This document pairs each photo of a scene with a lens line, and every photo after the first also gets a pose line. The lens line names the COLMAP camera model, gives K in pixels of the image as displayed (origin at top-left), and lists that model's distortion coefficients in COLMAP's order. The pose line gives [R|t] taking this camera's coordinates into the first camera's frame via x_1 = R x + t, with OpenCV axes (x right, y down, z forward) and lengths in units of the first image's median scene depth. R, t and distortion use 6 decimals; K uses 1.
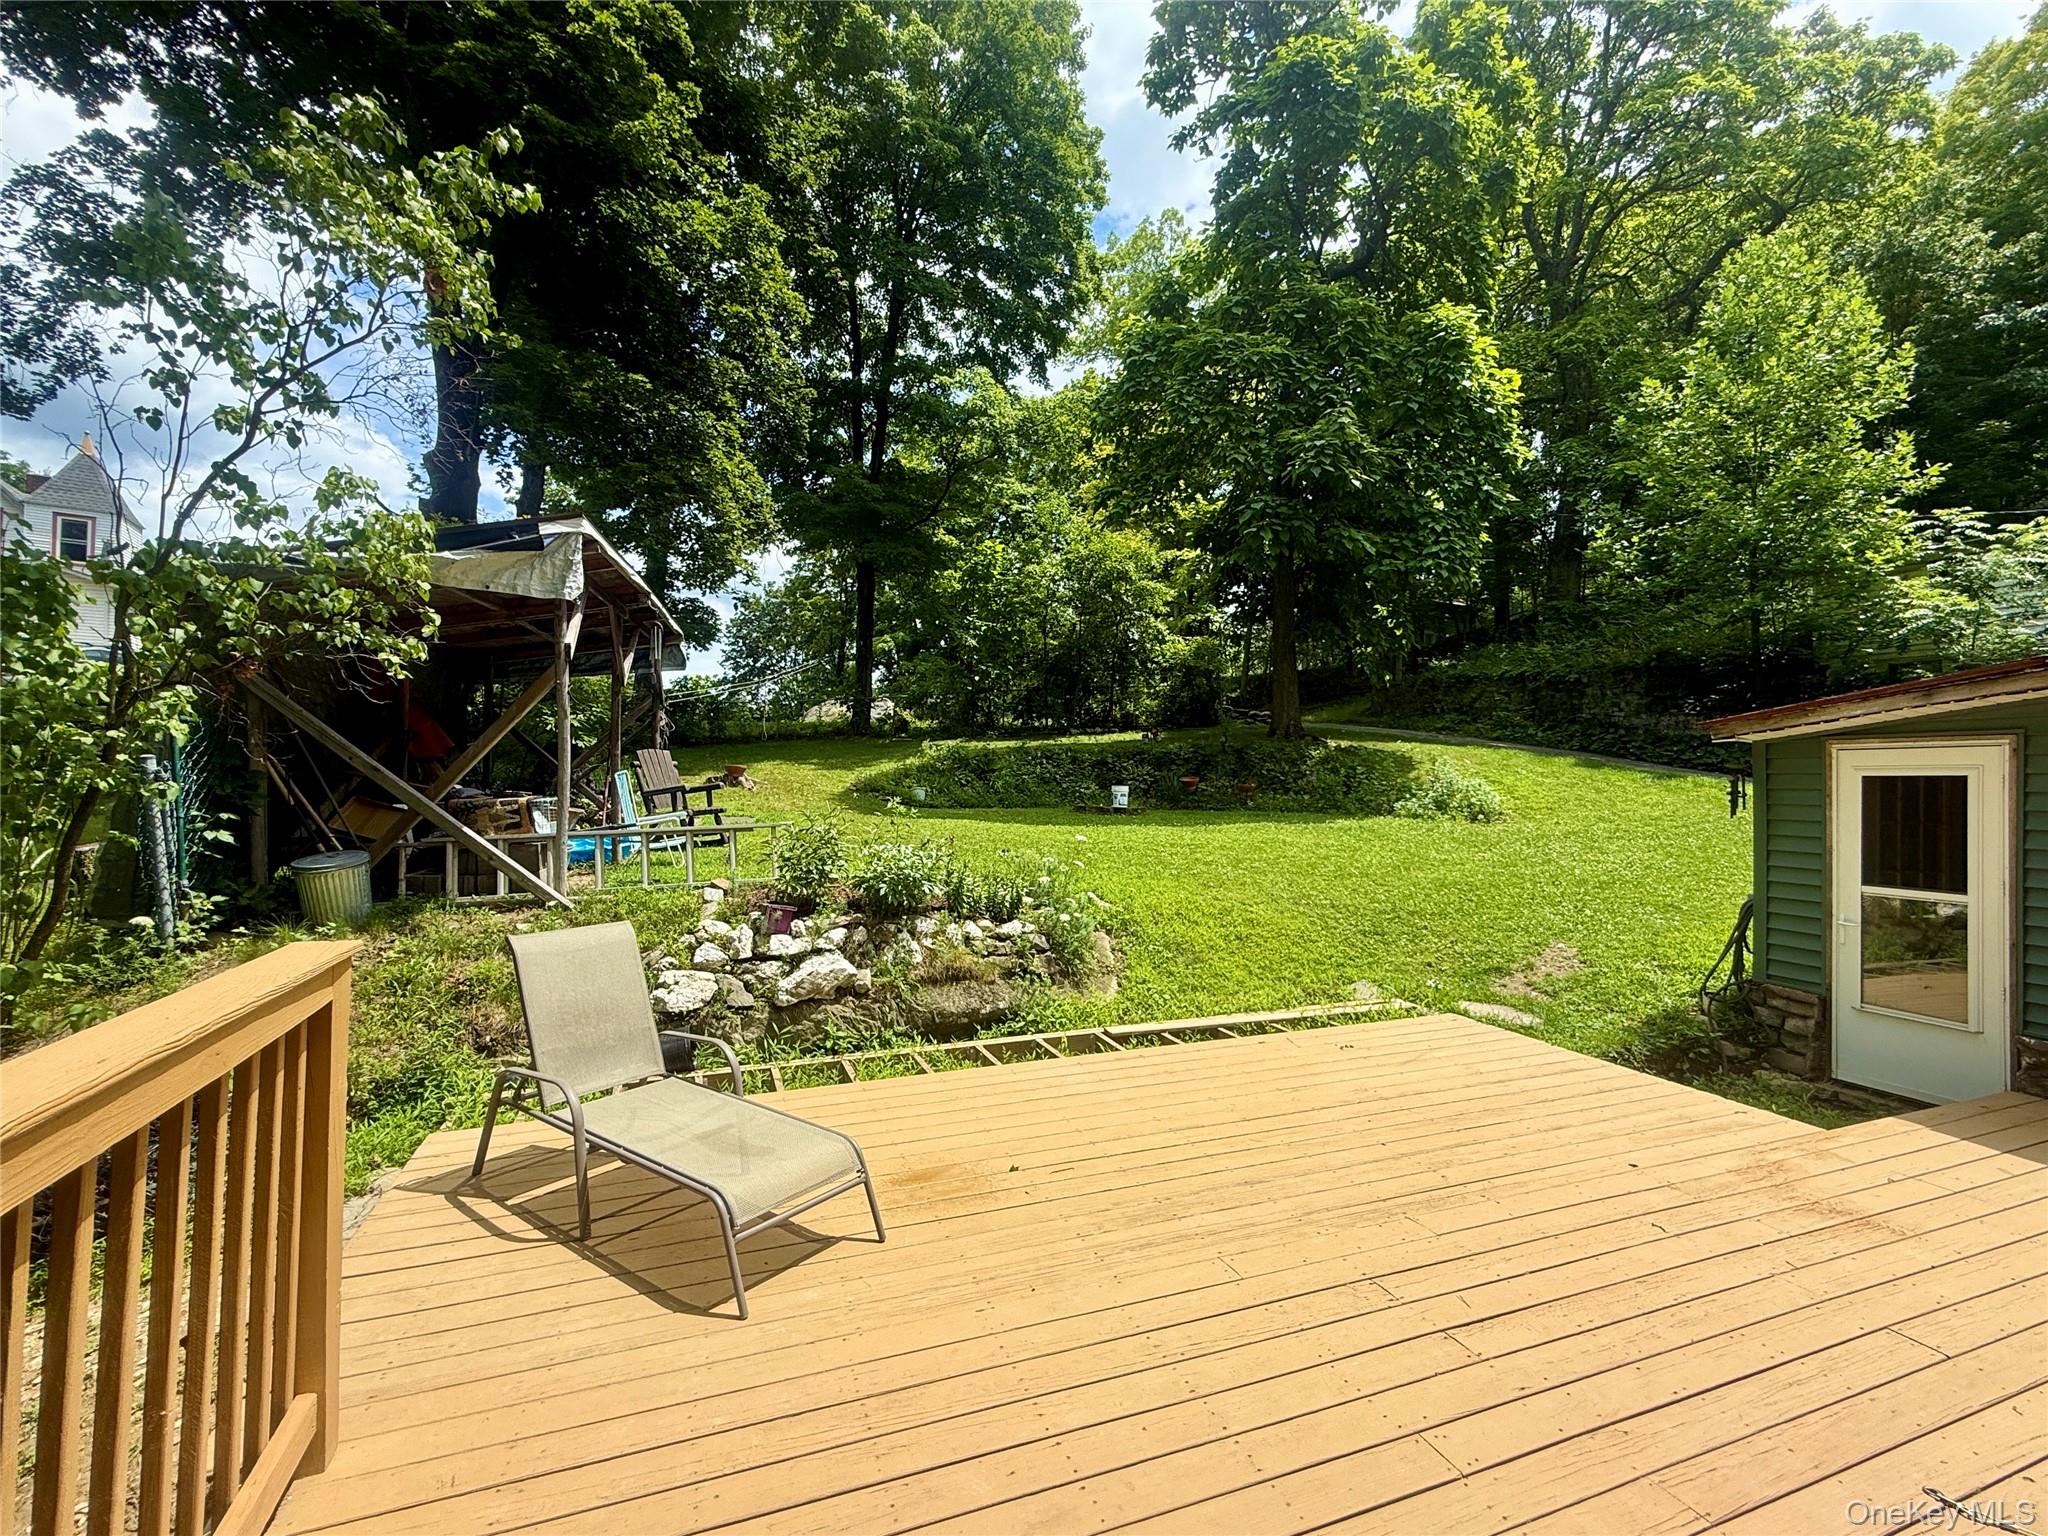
lens RADIAL K [[925.1, 0, 1024.0], [0, 925.1, 768.0], [0, 0, 1]] dist [0.000237, -0.000178]
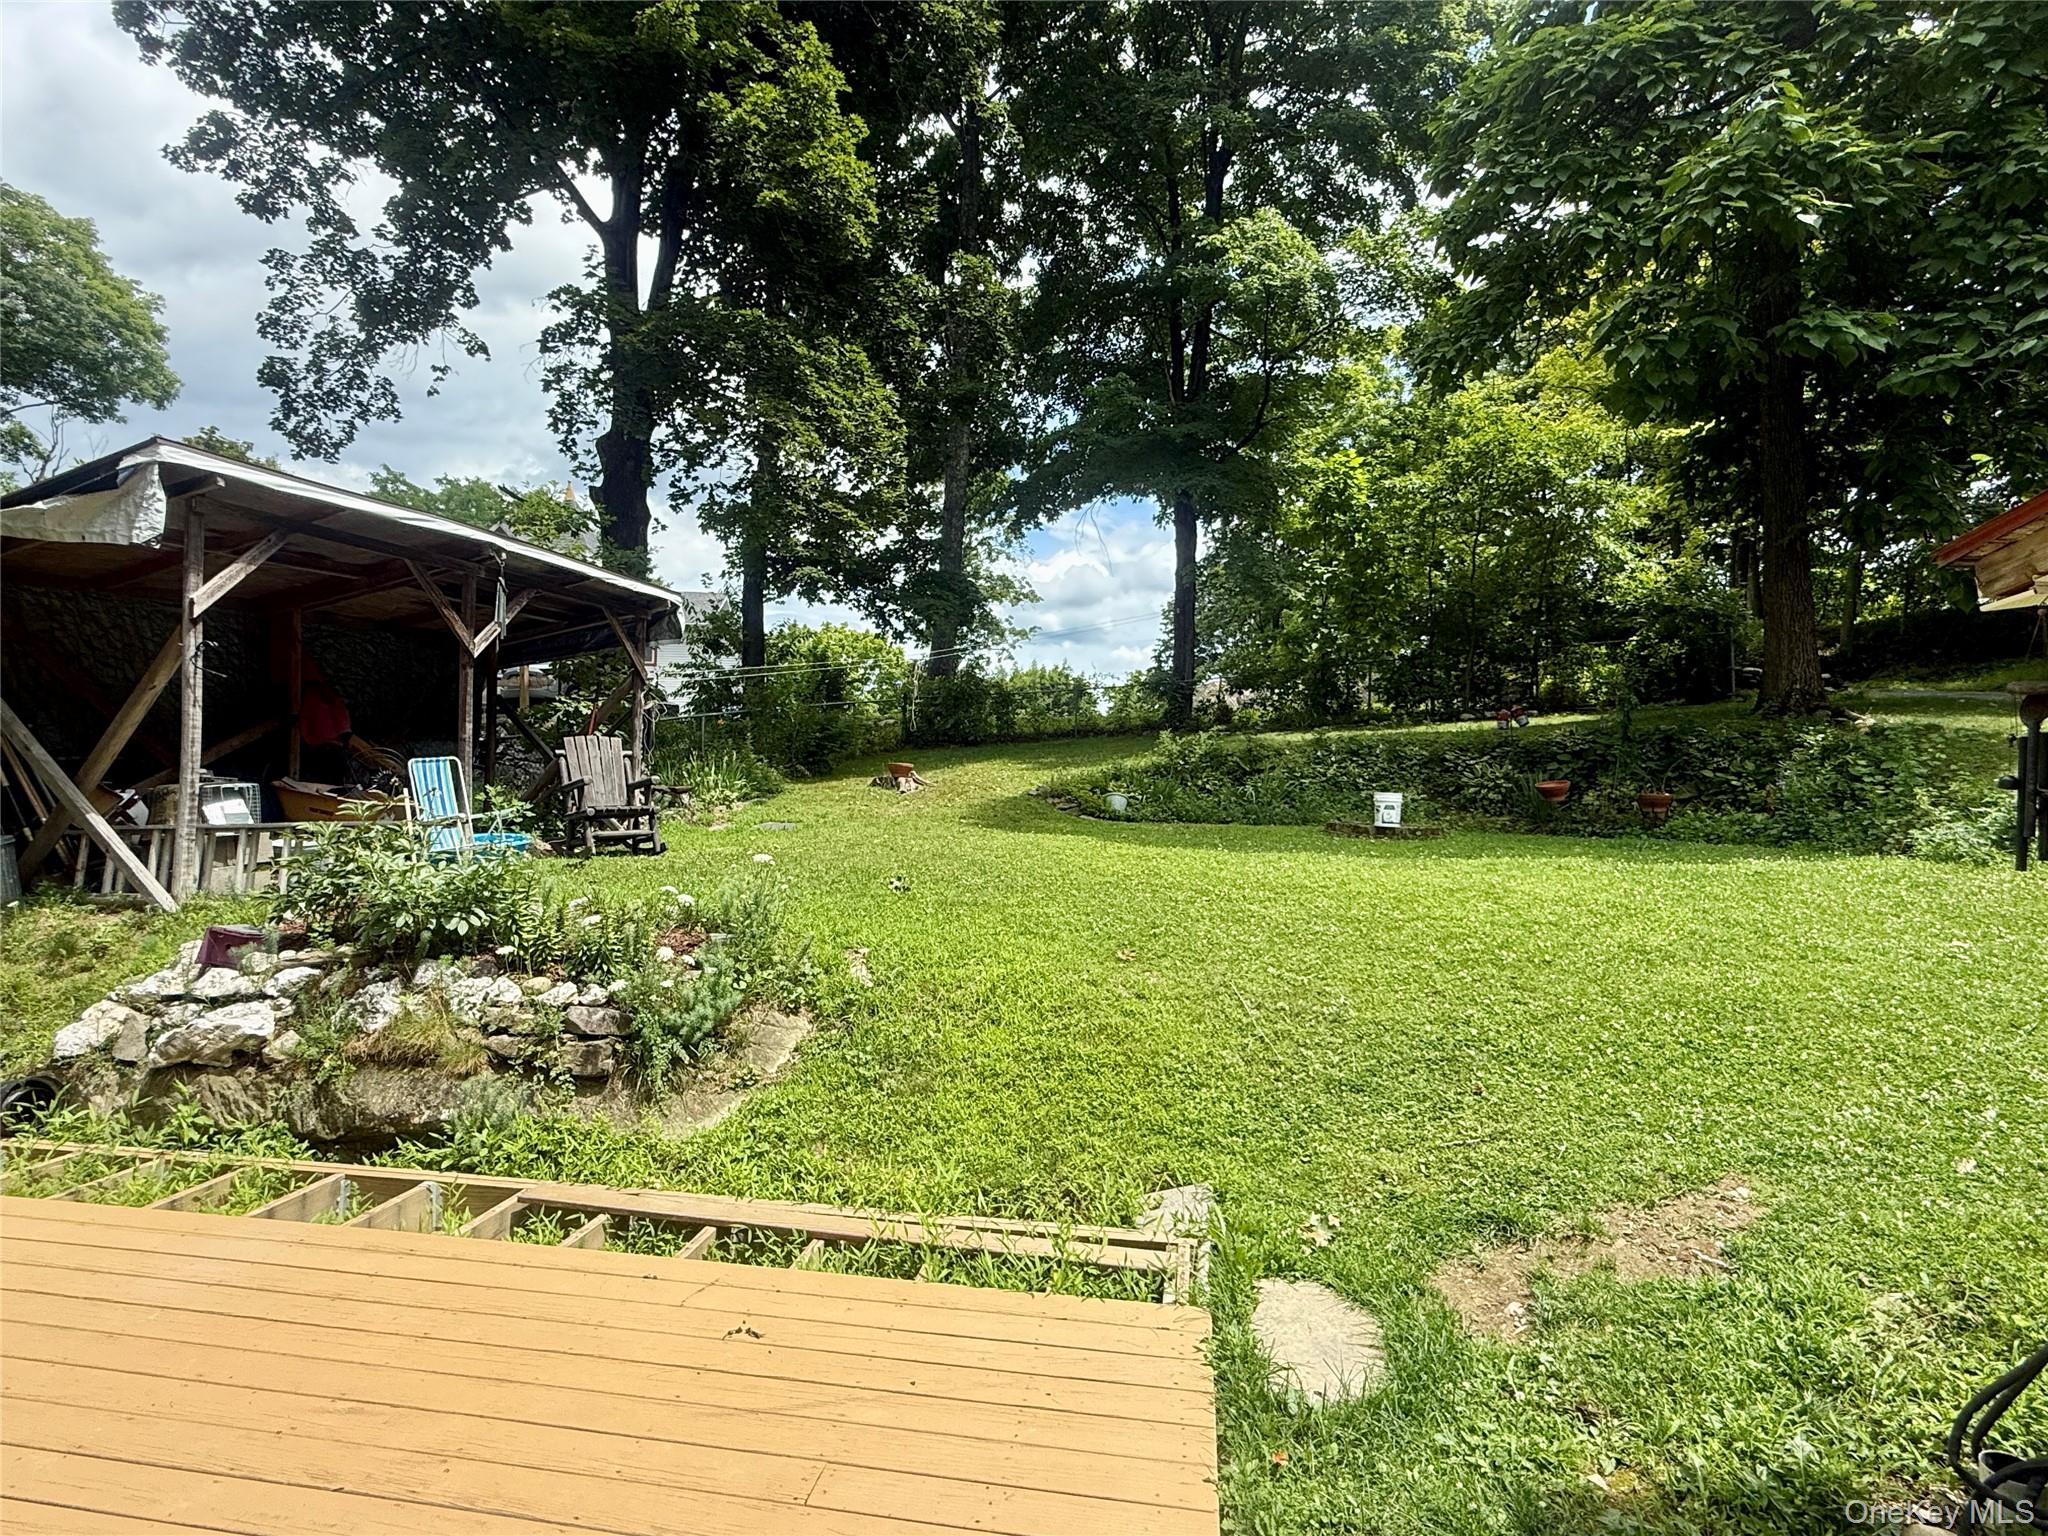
lens RADIAL K [[1086.6, 0, 1025.5], [0, 1086.6, 767.7], [0, 0, 1]] dist [-0.001689, -0.000644]
pose [[0.855083, -0.002192, -0.518486, 0.310934], [-0.004096, 0.999931, -0.010982, 0.012690], [0.518474, 0.011514, 0.855016, 0.257623]]
